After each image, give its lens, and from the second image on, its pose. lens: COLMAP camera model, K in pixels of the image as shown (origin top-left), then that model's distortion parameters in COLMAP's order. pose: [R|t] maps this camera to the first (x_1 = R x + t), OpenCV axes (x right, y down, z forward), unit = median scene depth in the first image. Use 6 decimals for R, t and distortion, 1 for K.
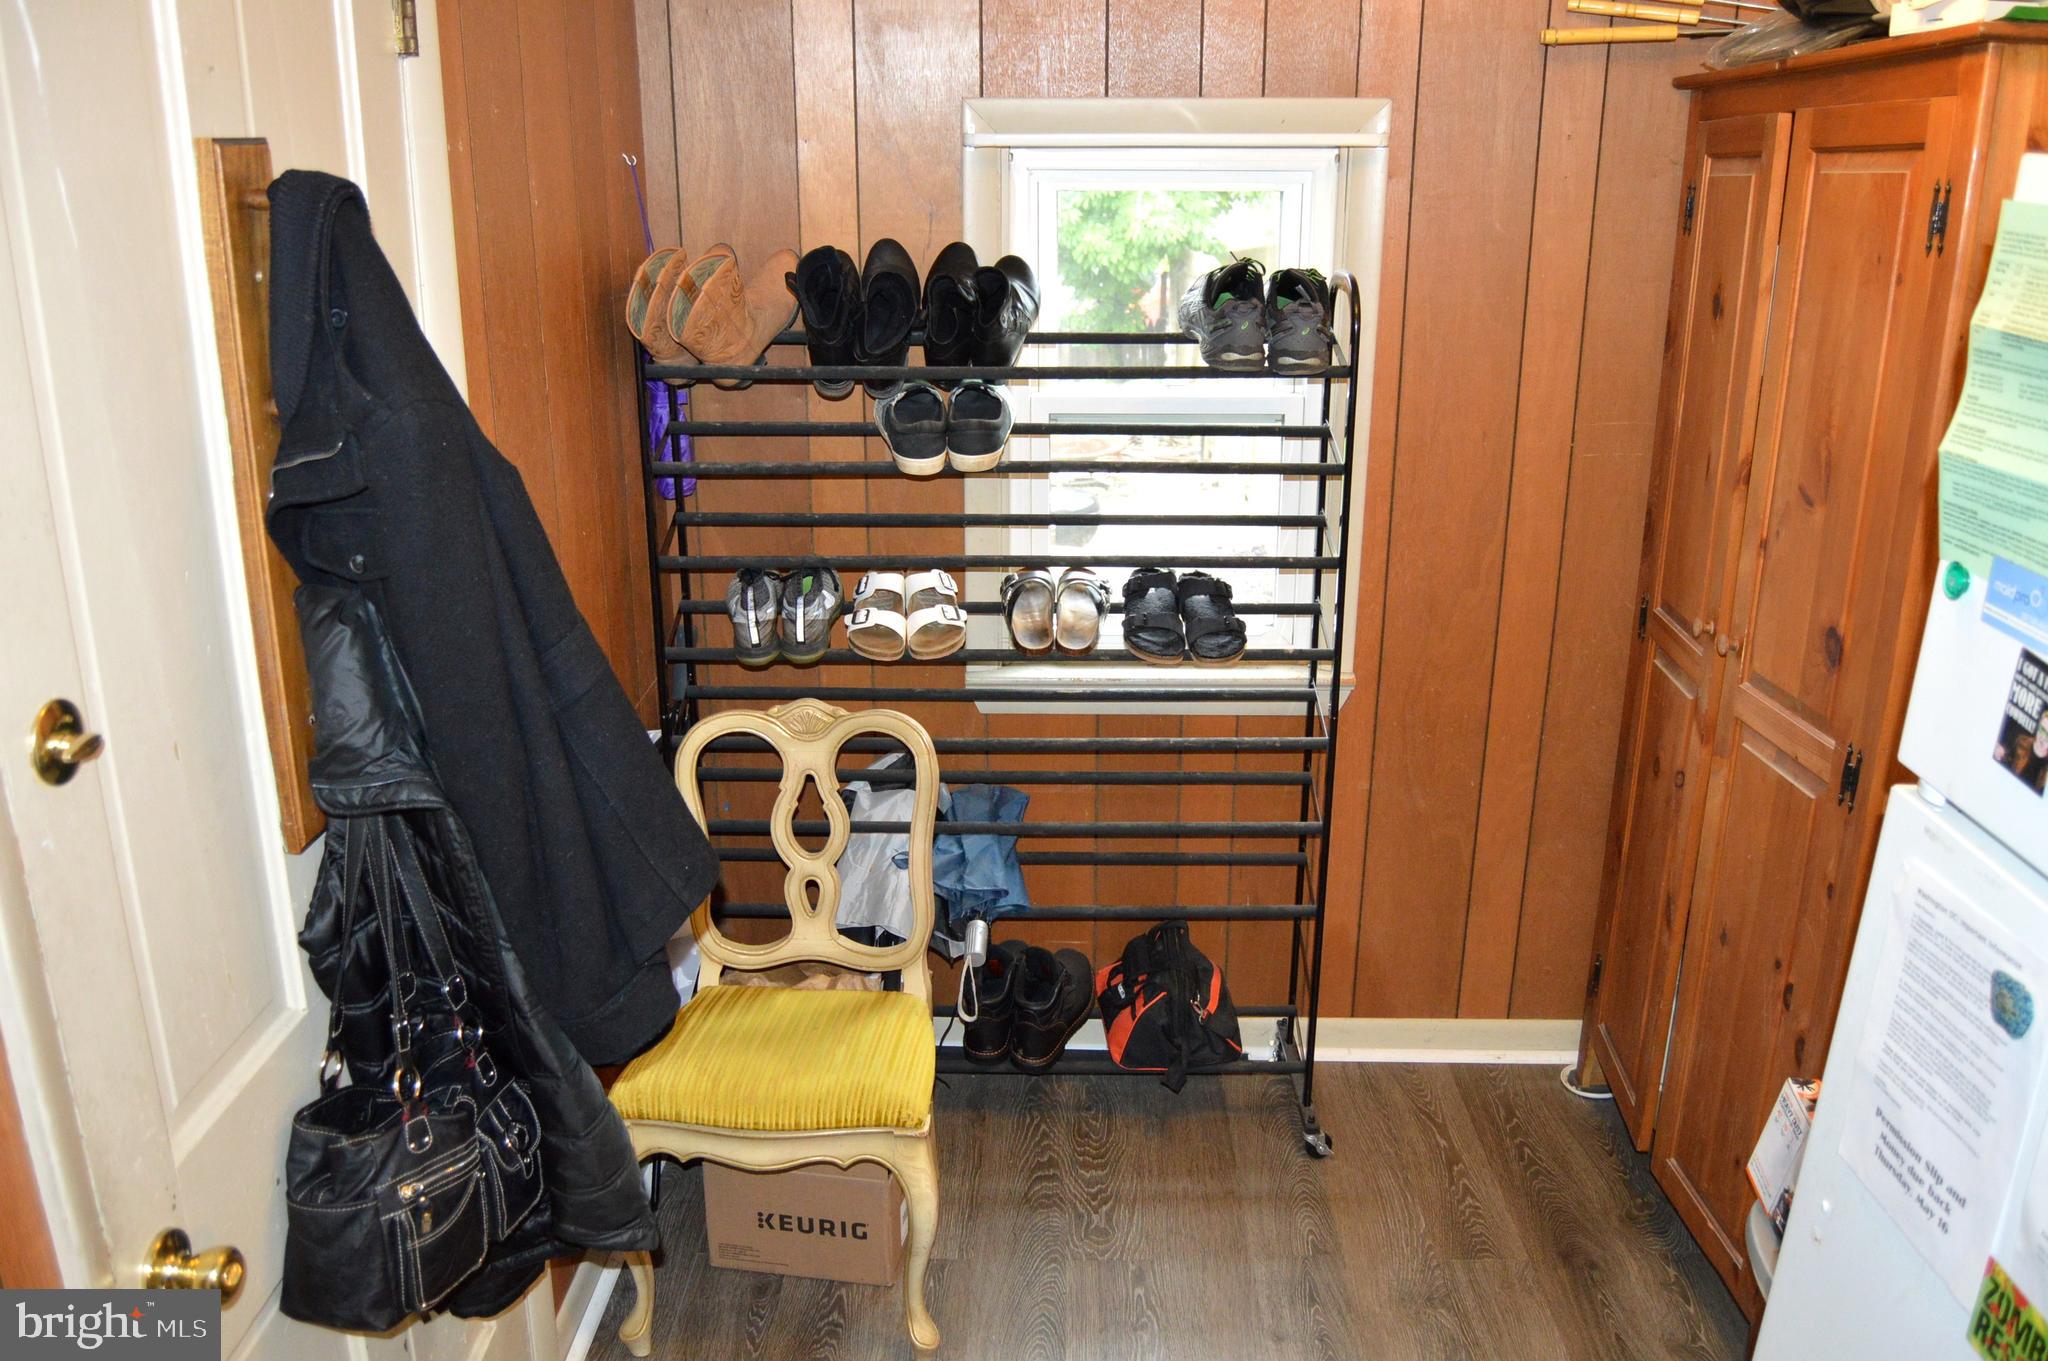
lens RADIAL K [[1645.4, 0, 1014.1], [0, 1645.4, 678.9], [0, 0, 1]] dist [-0.093372, 0.038655]
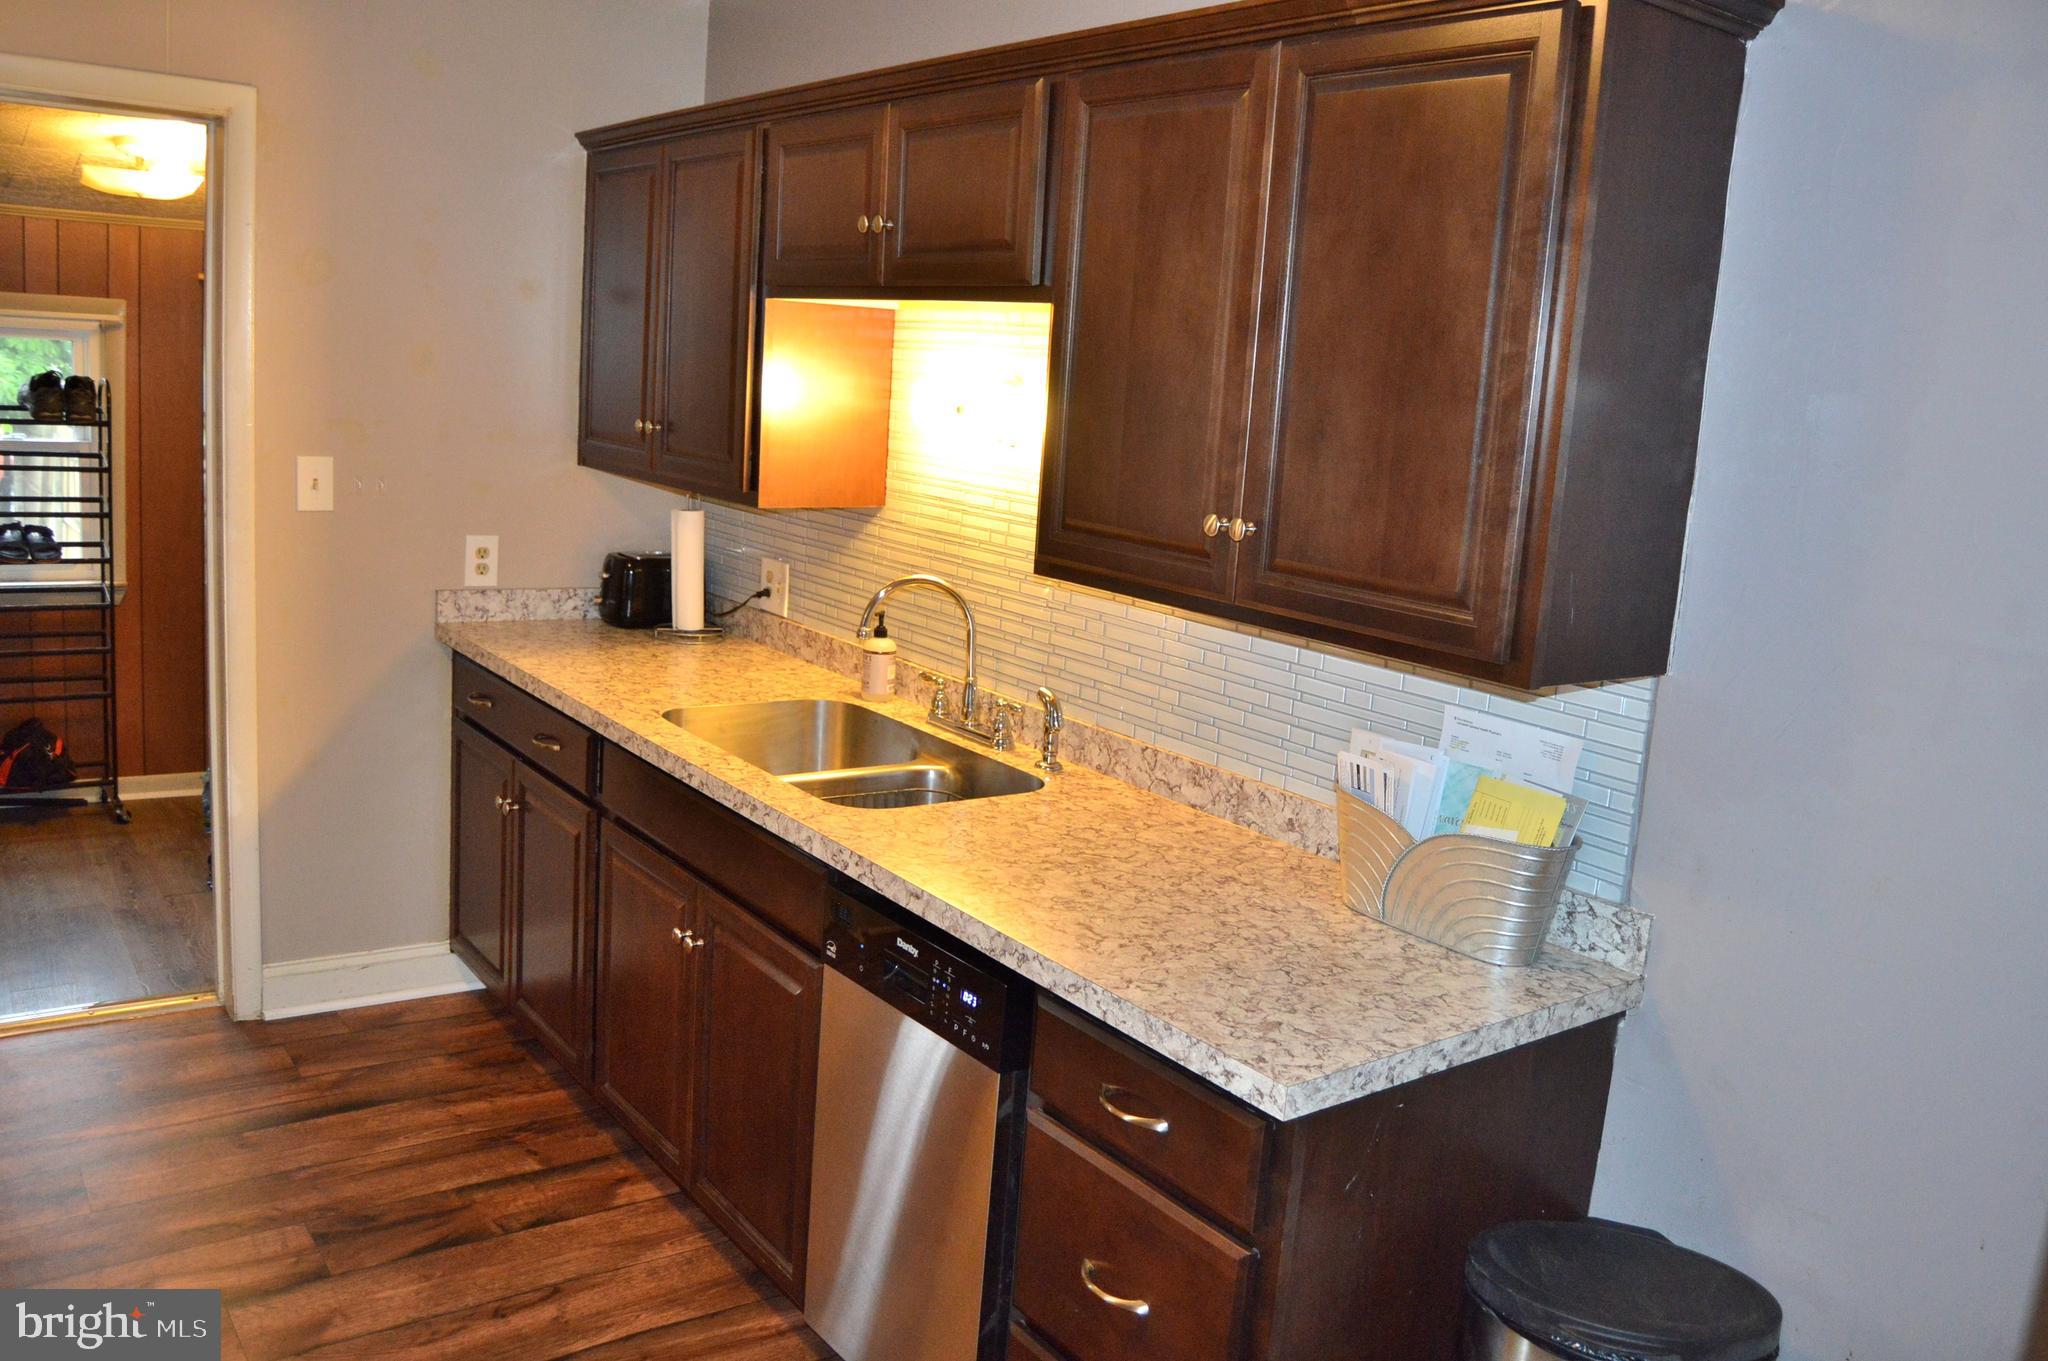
lens RADIAL K [[1645.4, 0, 1038.5], [0, 1645.4, 661.8], [0, 0, 1]] dist [-0.093372, 0.038655]
pose [[0.788662, -0.044502, 0.613214, -0.125494], [0.116970, 0.990021, -0.078588, 0.410805], [-0.603598, 0.133707, 0.785997, -1.287539]]
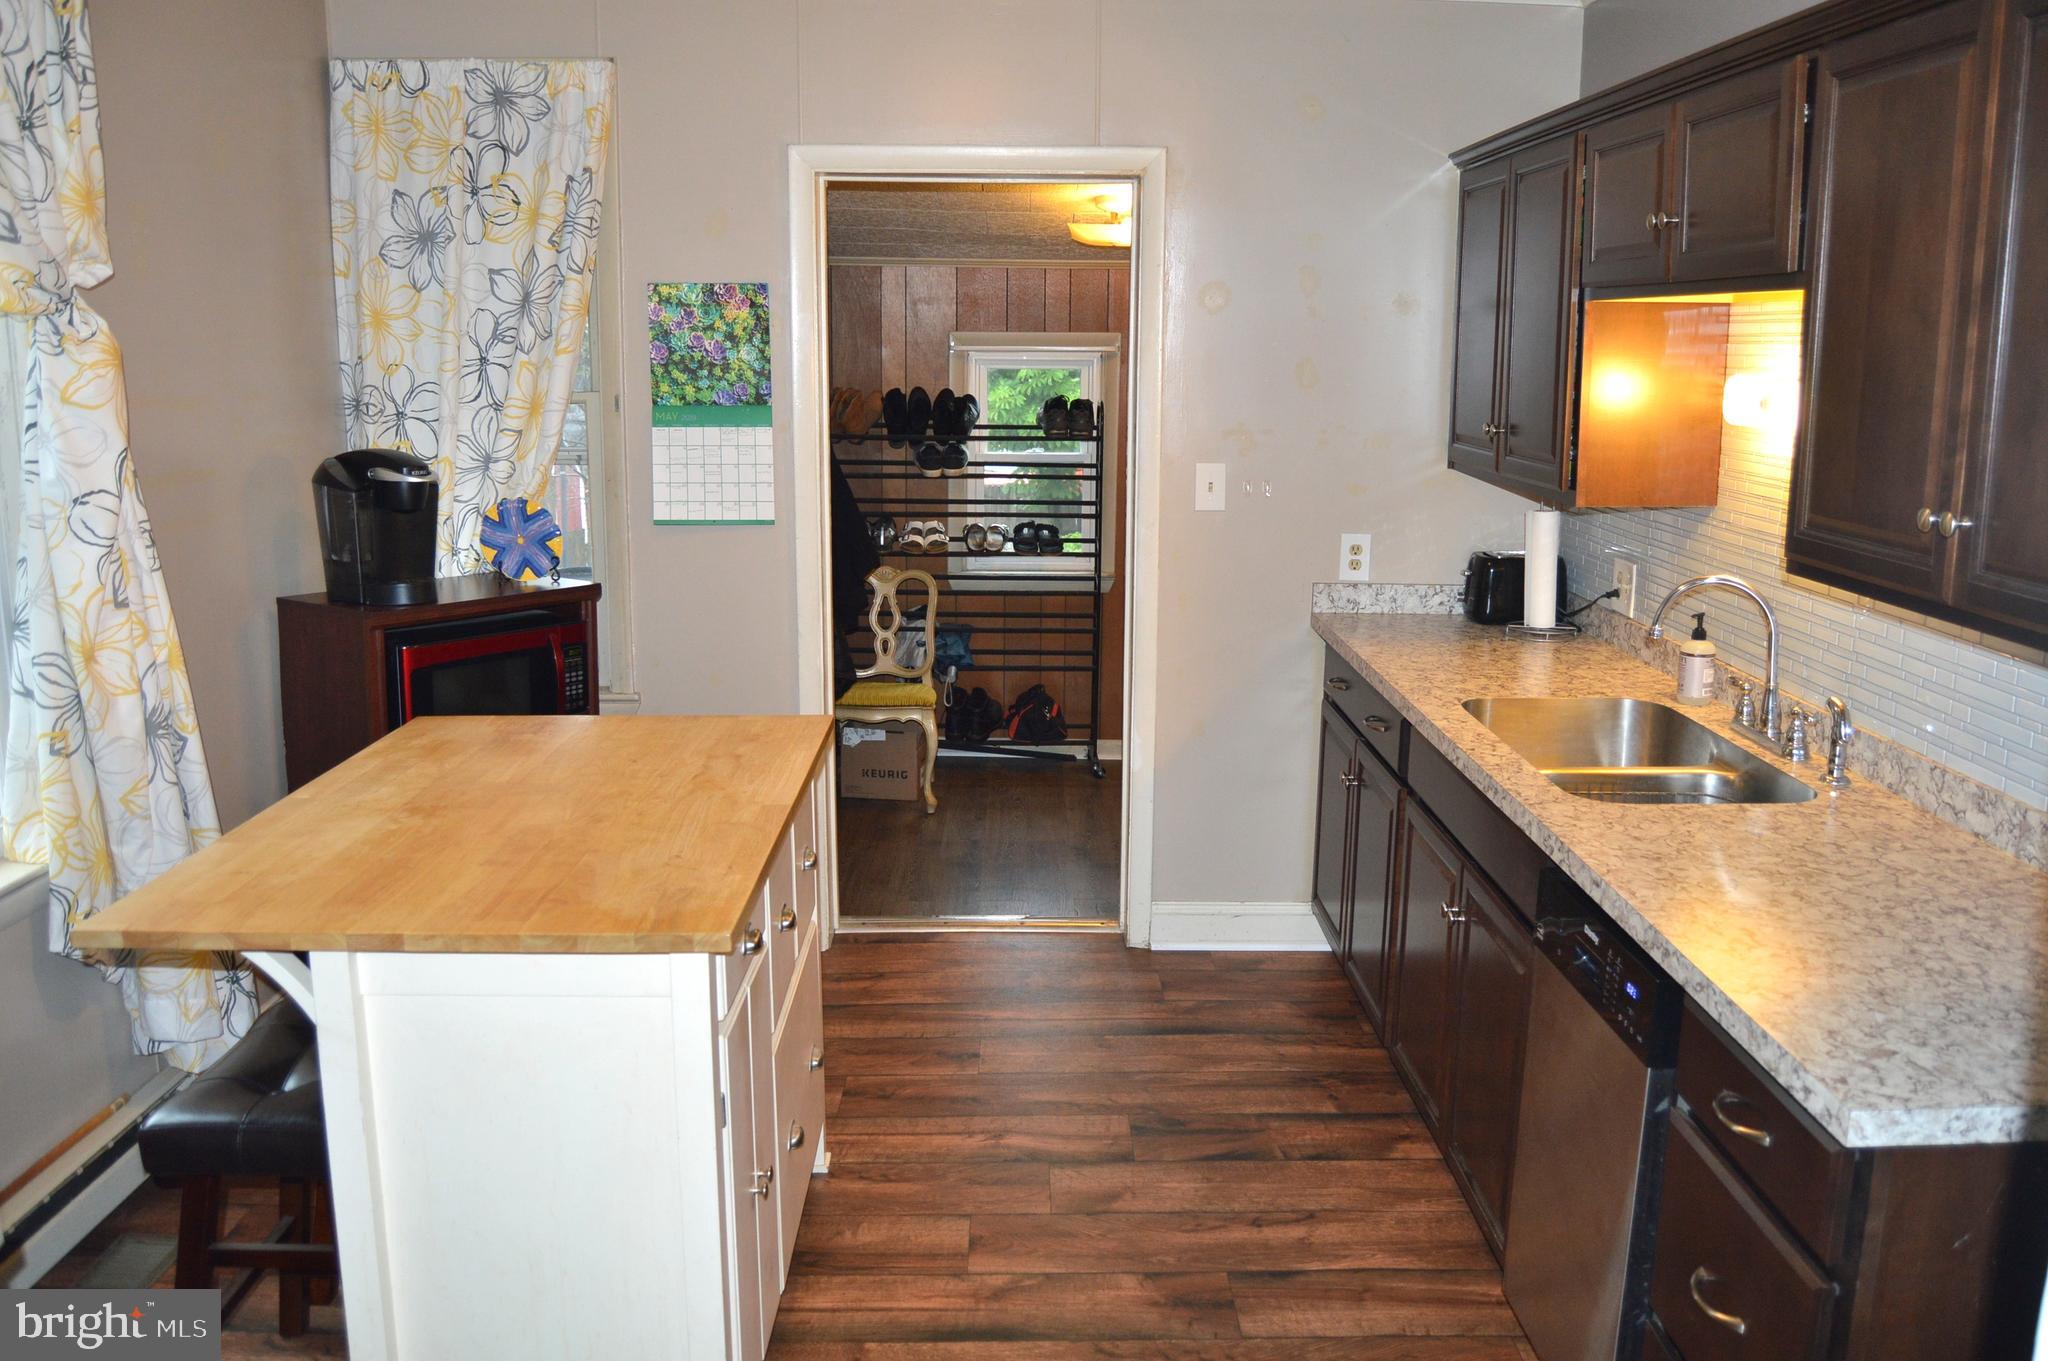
lens RADIAL K [[1645.4, 0, 1017.6], [0, 1645.4, 667.0], [0, 0, 1]] dist [-0.093372, 0.038655]
pose [[0.999627, 0.005389, 0.026783, 0.008670], [-0.002191, 0.993008, -0.118026, 0.443864], [-0.027232, 0.117923, 0.992649, -1.415561]]
